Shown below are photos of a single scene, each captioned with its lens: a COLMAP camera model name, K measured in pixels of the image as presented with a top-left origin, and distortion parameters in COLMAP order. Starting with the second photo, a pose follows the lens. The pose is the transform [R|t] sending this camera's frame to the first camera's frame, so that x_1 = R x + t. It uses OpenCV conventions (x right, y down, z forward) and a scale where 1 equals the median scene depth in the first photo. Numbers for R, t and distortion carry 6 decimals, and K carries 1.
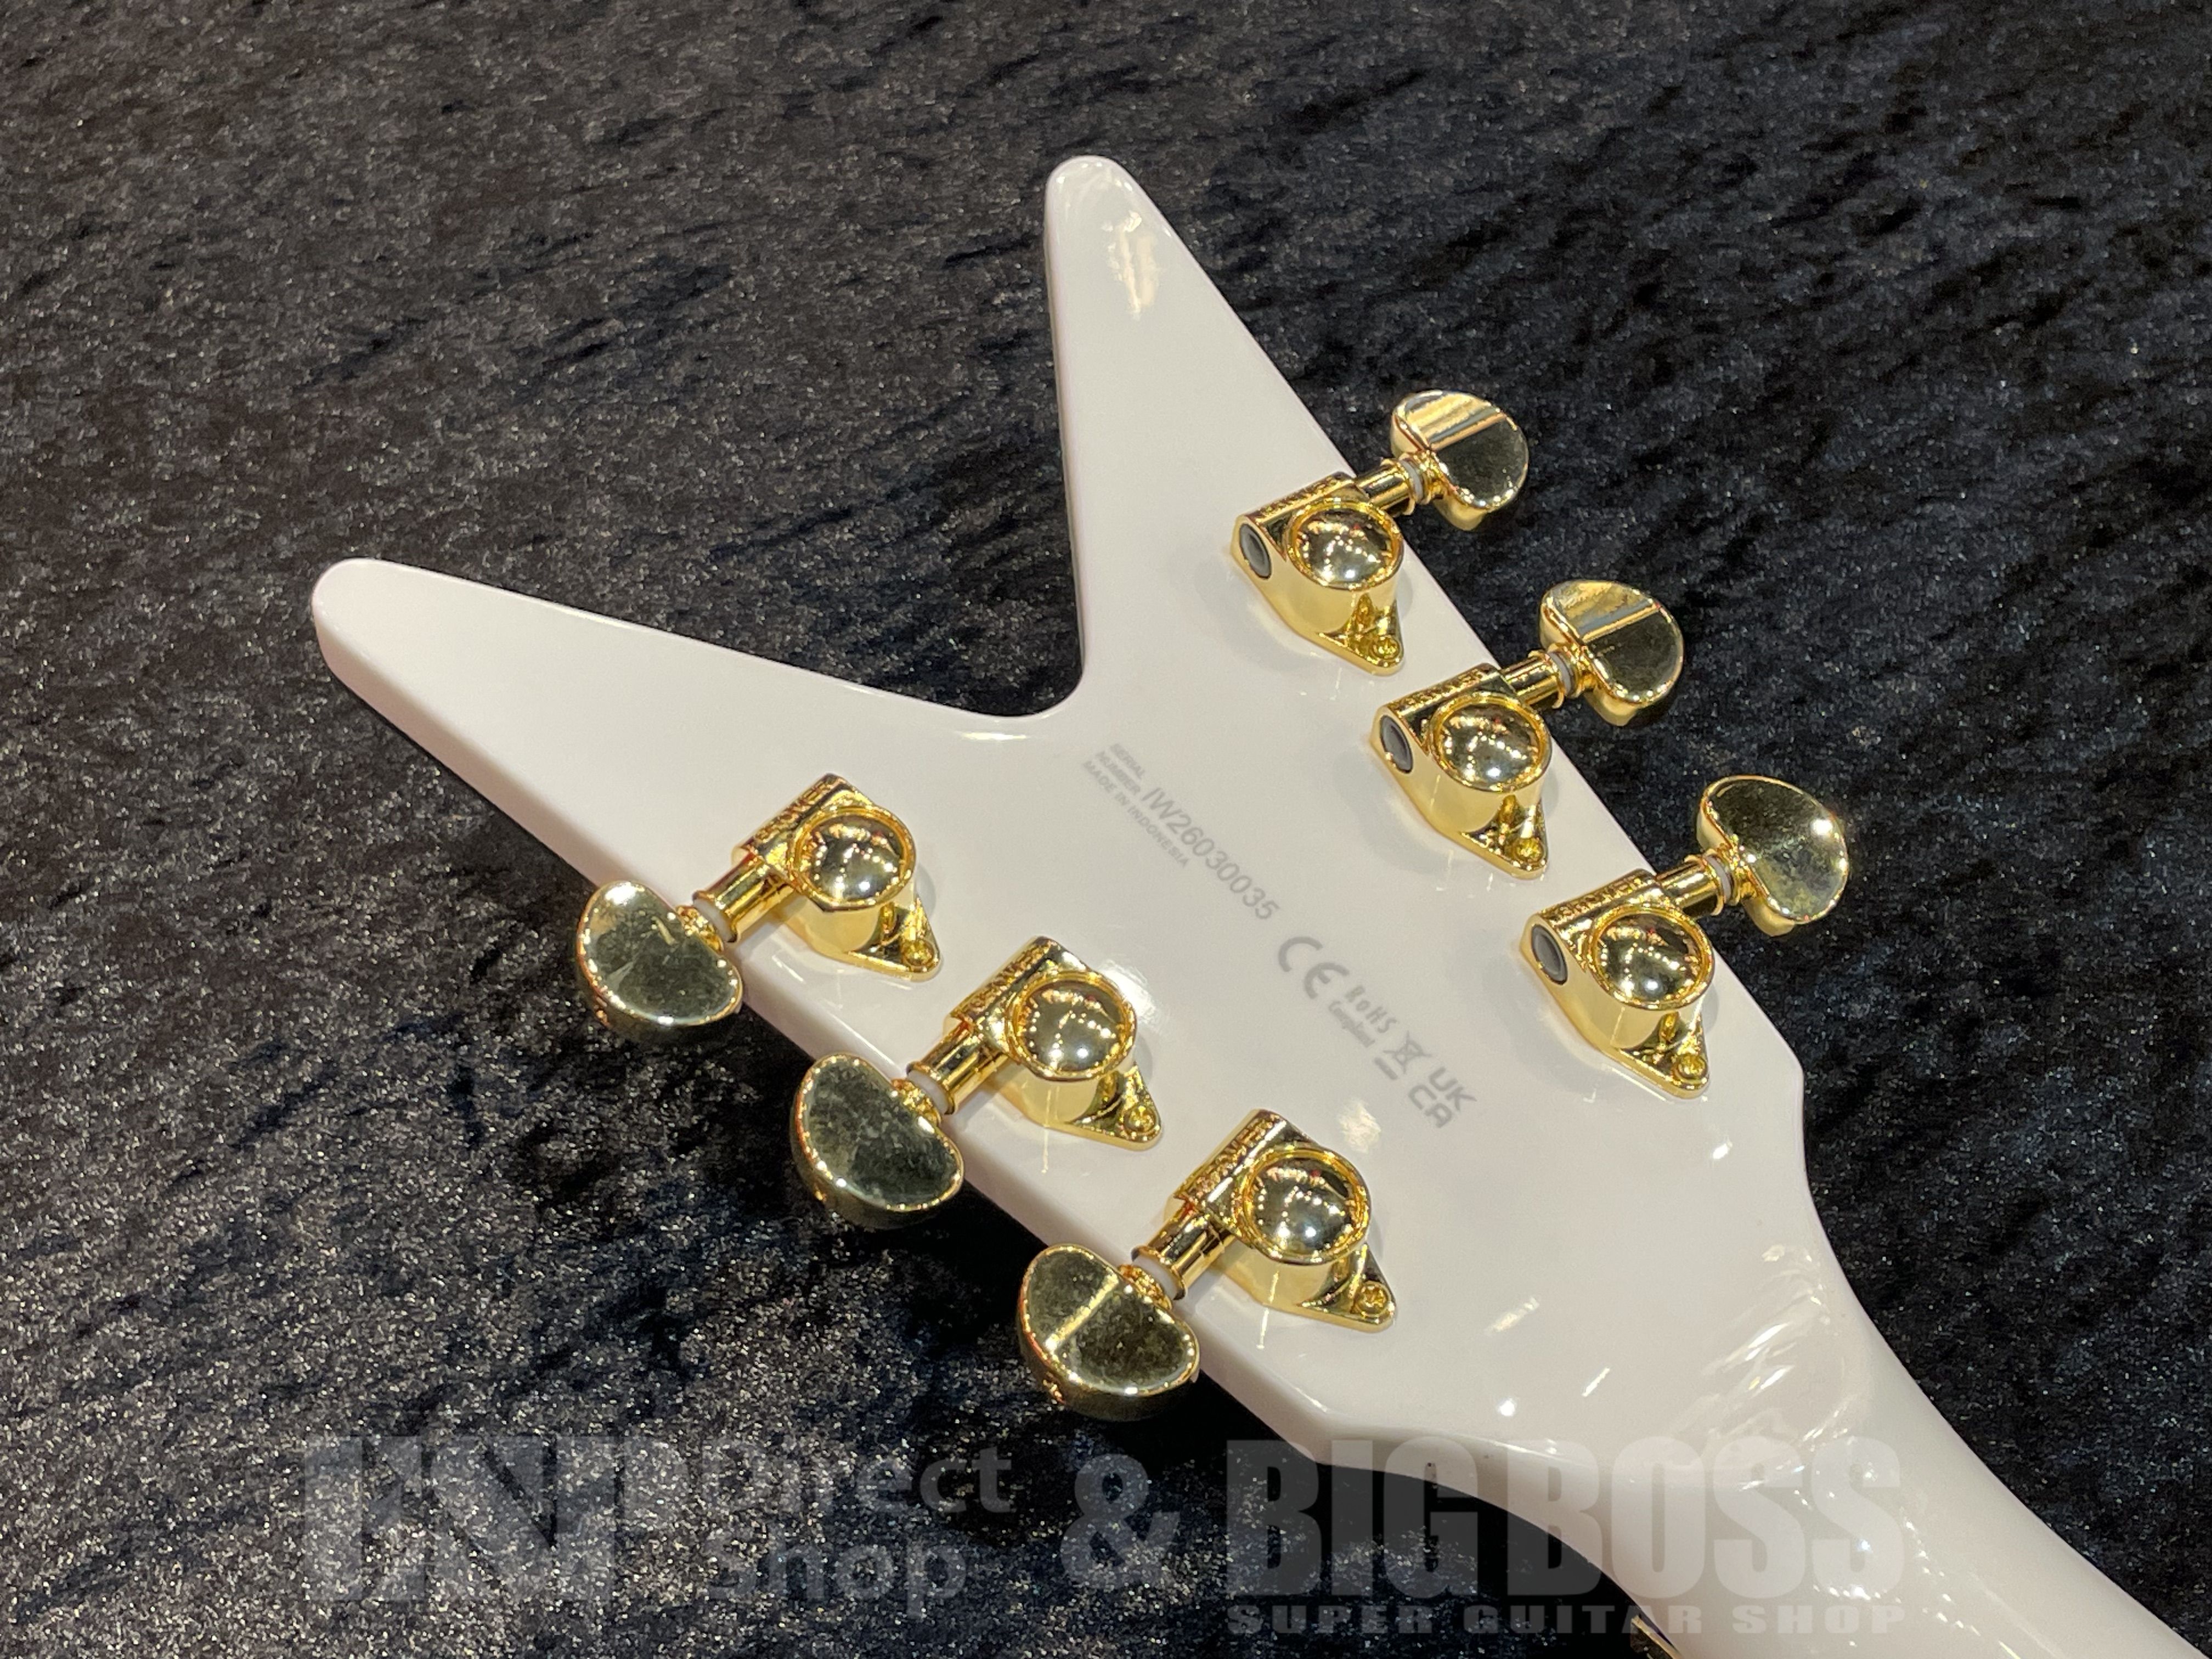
lens RADIAL K [[3509.4, 0, 1116.6], [0, 3509.4, 833.5], [0, 0, 1]] dist [0.103010, 0.000000]
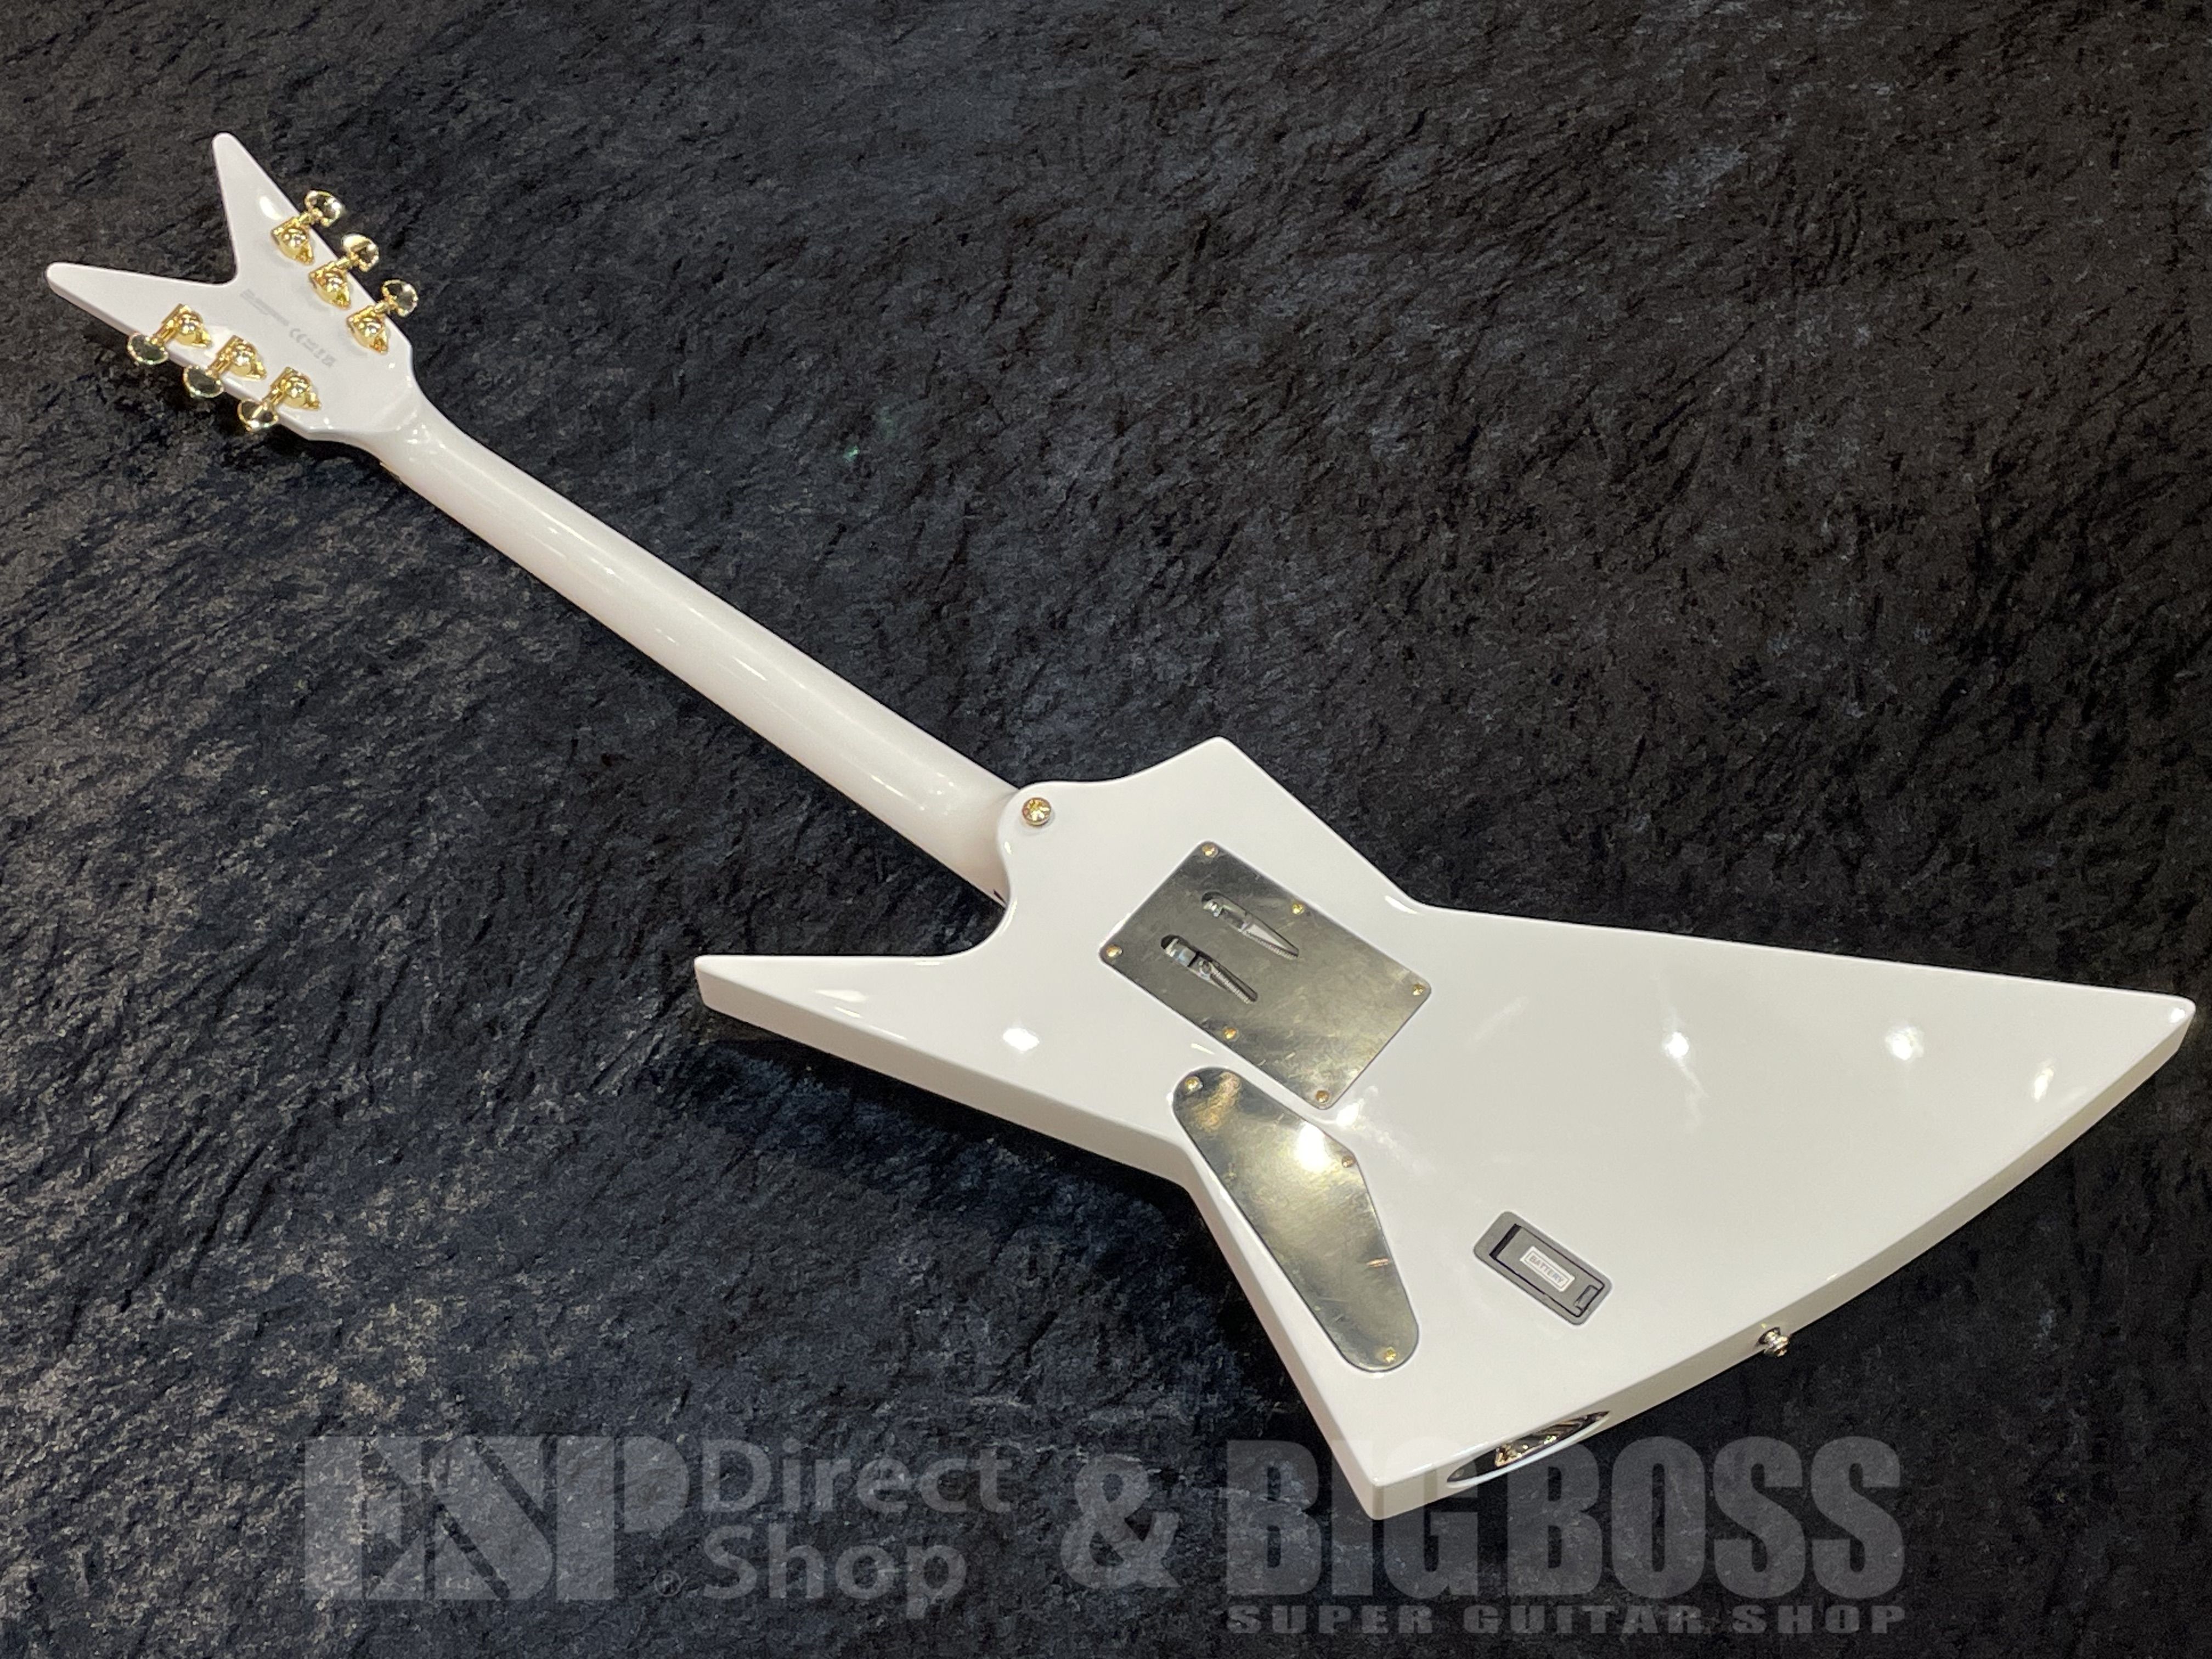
lens RADIAL K [[3509.4, 0, 1104.3], [0, 3509.4, 827.2], [0, 0, 1]] dist [0.103010, 0.000000]
pose [[0.980473, -0.137656, 0.140439, 0.311009], [0.112813, 0.978673, 0.171678, -0.004819], [-0.161076, -0.152482, 0.975092, -3.292643]]
